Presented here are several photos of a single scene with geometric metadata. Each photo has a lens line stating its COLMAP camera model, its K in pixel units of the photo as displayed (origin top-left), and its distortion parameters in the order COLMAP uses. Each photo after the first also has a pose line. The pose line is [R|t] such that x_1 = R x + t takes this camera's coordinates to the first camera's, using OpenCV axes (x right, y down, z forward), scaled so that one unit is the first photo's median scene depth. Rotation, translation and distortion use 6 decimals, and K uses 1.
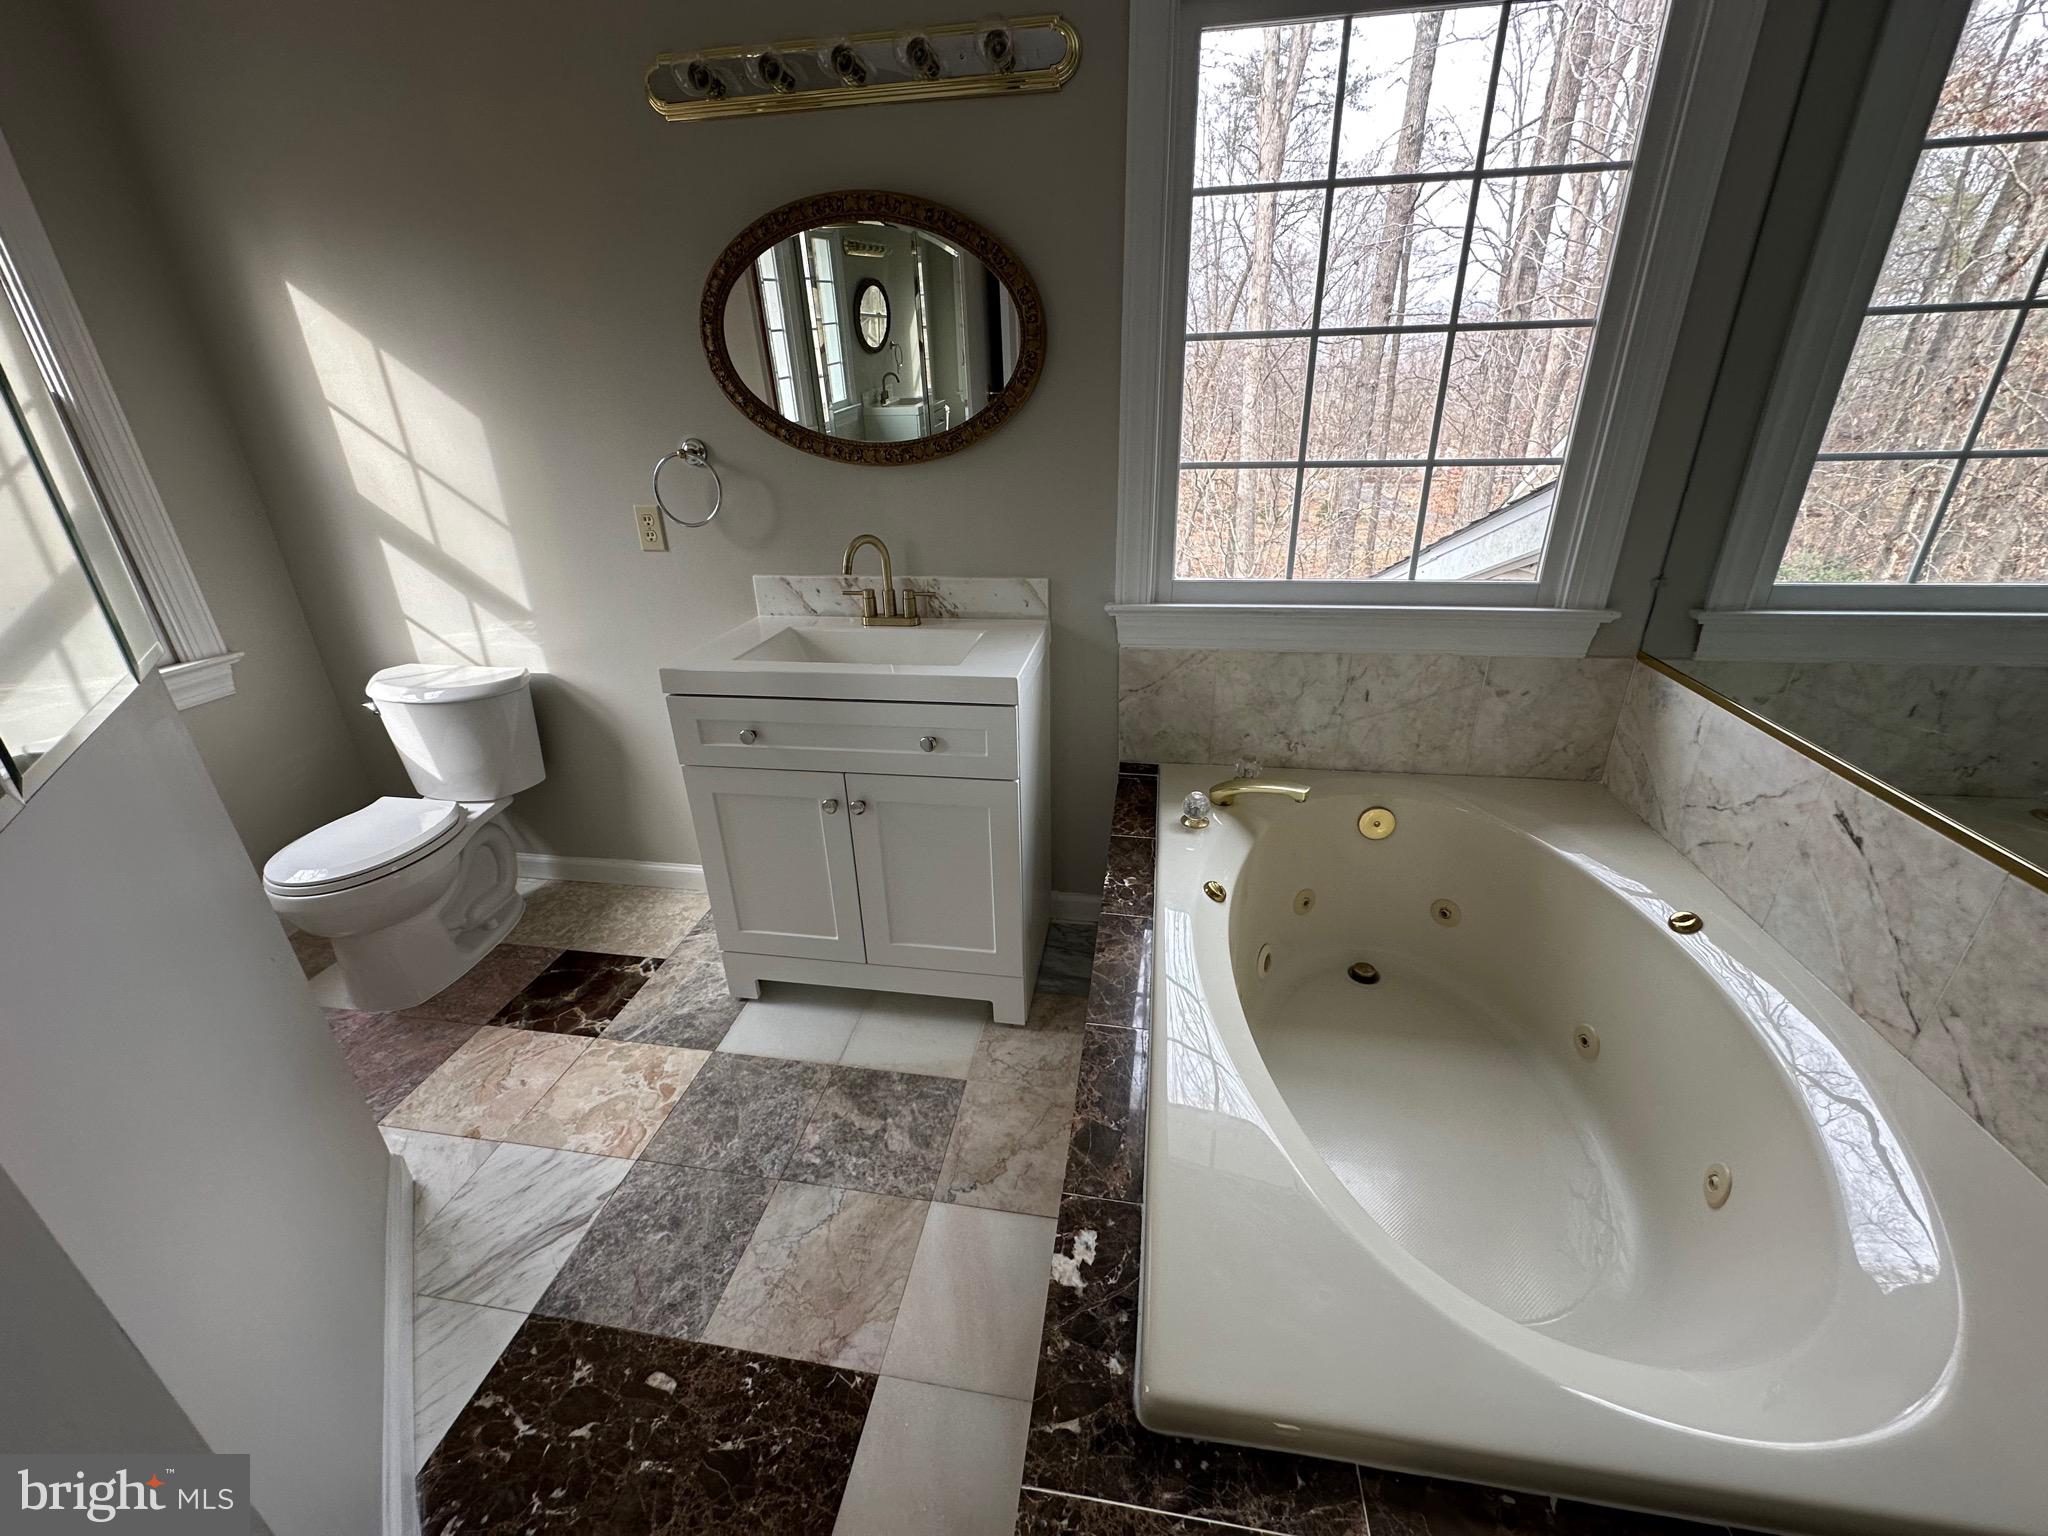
lens RADIAL K [[810.5, 0, 1022.1], [0, 810.5, 765.2], [0, 0, 1]] dist [-0.005185, 0.001534]
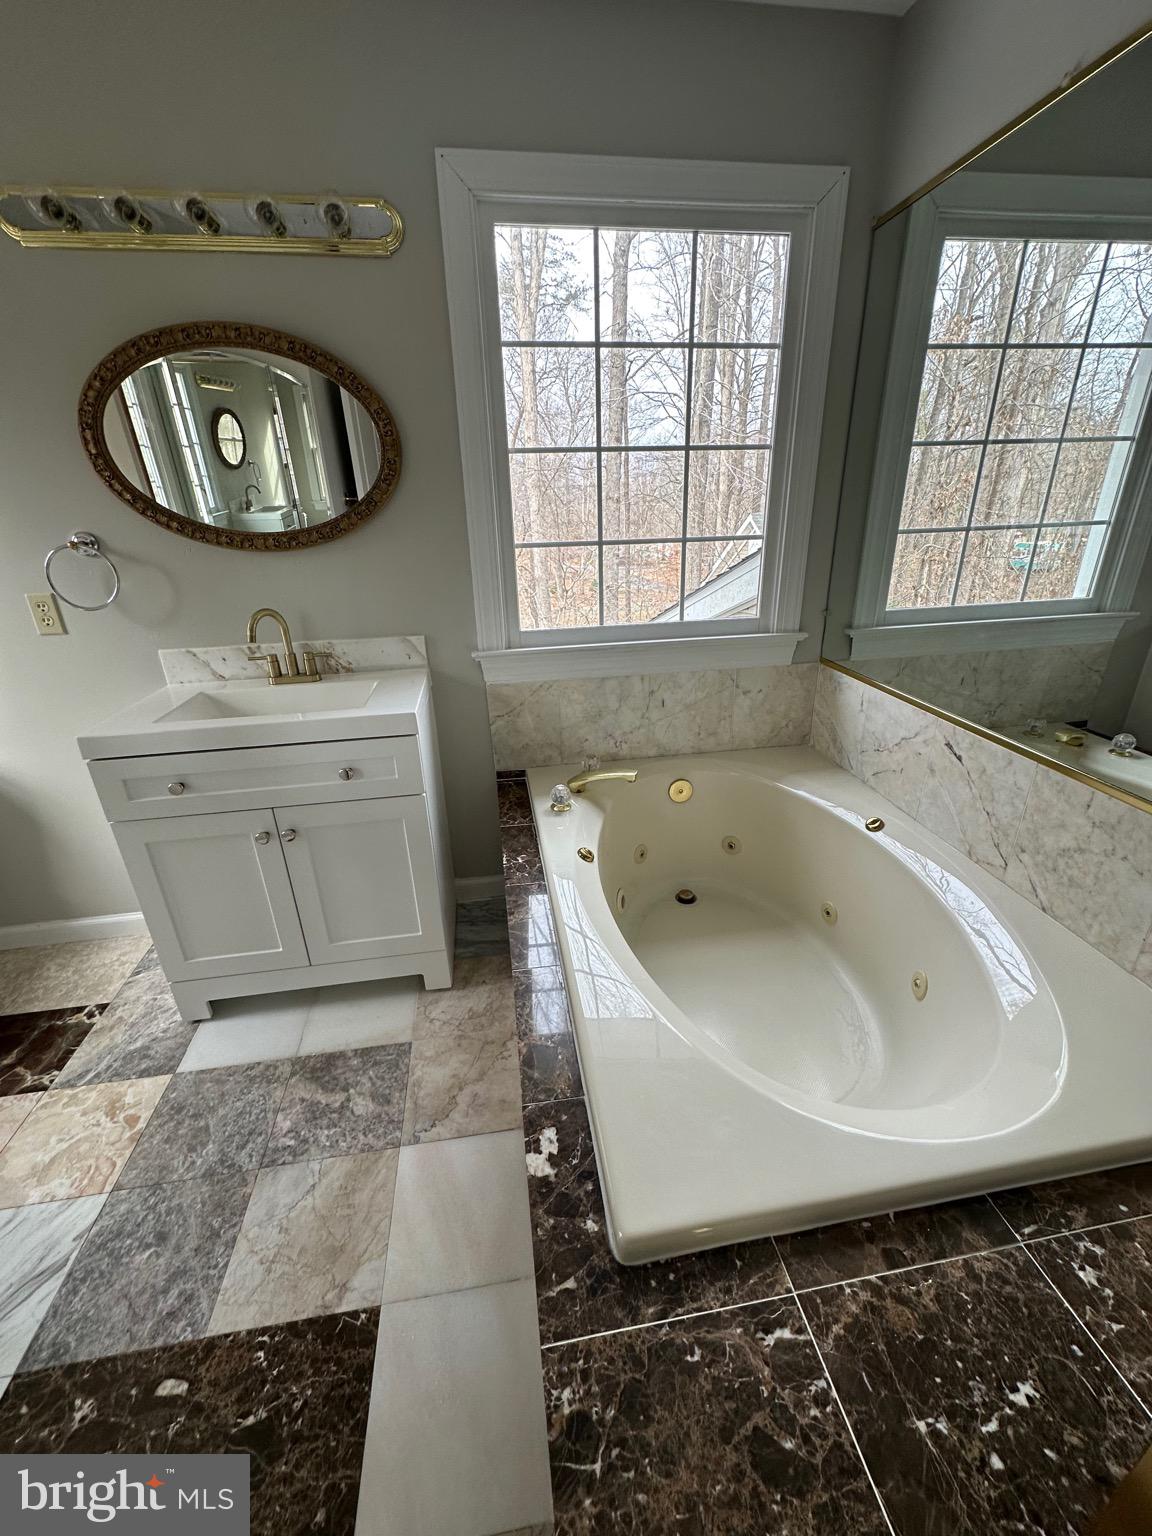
lens RADIAL K [[607.9, 0, 575.2], [0, 607.9, 764.8], [0, 0, 1]] dist [-0.005185, 0.001534]
pose [[0.950295, -0.123054, 0.286001, -0.046408], [0.130839, 0.991370, -0.008194, 0.011908], [-0.282525, 0.045206, 0.958194, 0.026813]]
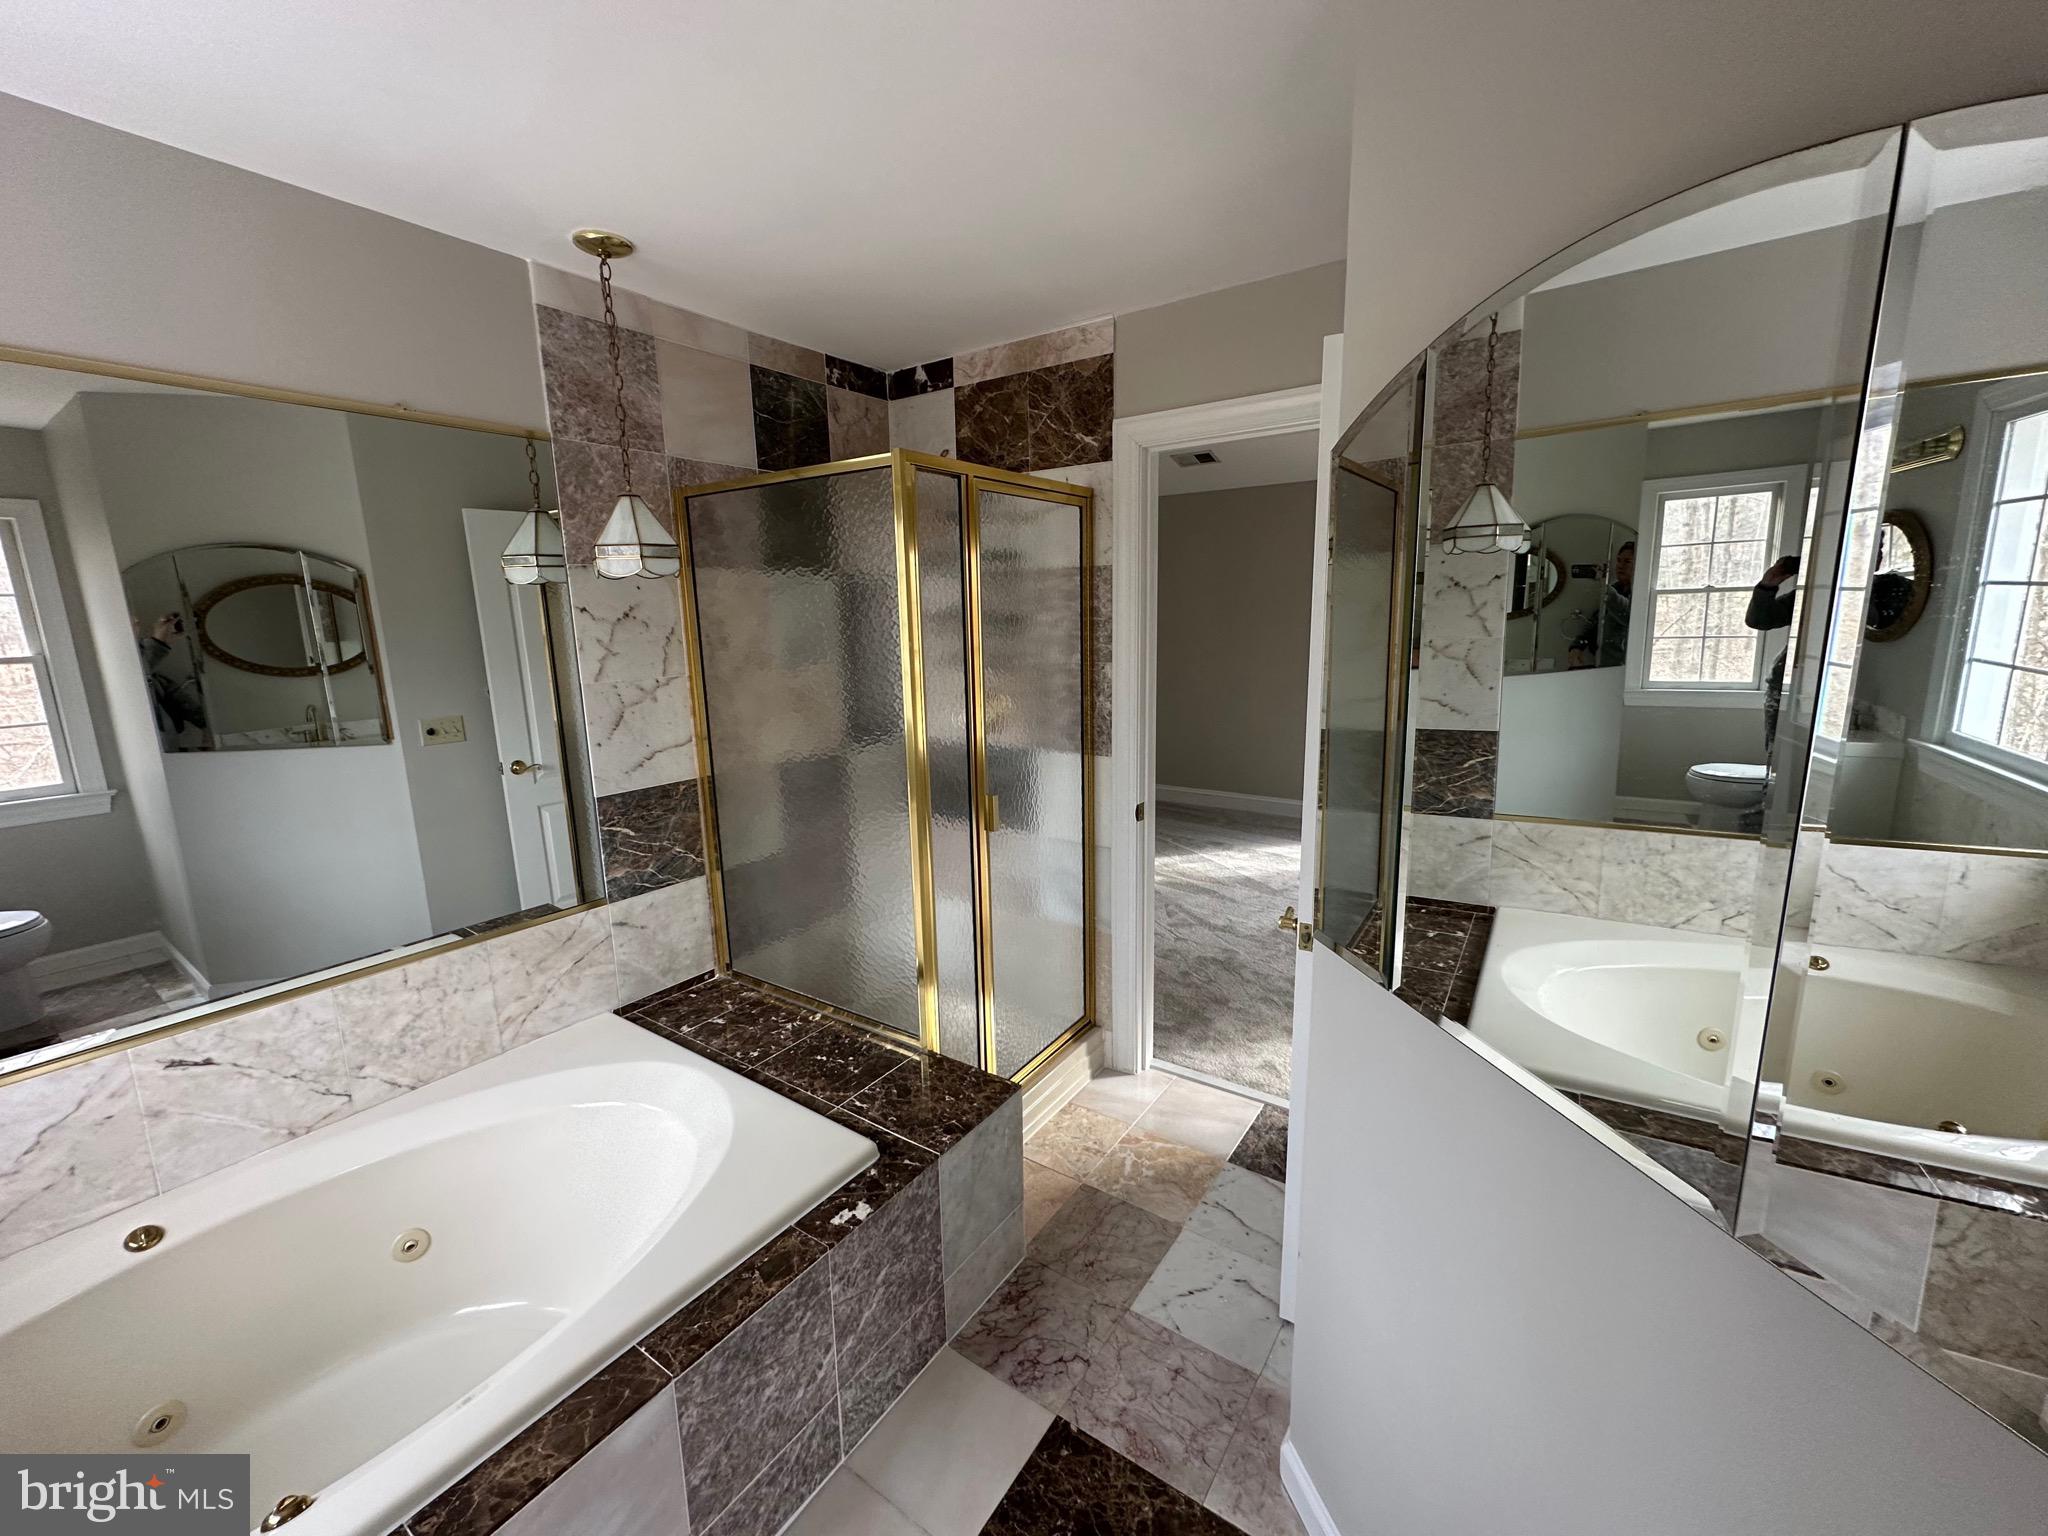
lens RADIAL K [[810.5, 0, 1022.1], [0, 810.5, 765.2], [0, 0, 1]] dist [-0.005185, 0.001534]
pose [[-0.903493, -0.036526, 0.427043, -0.504486], [0.213317, 0.825870, 0.521953, -0.509326], [-0.371747, 0.562676, -0.738376, 0.872929]]
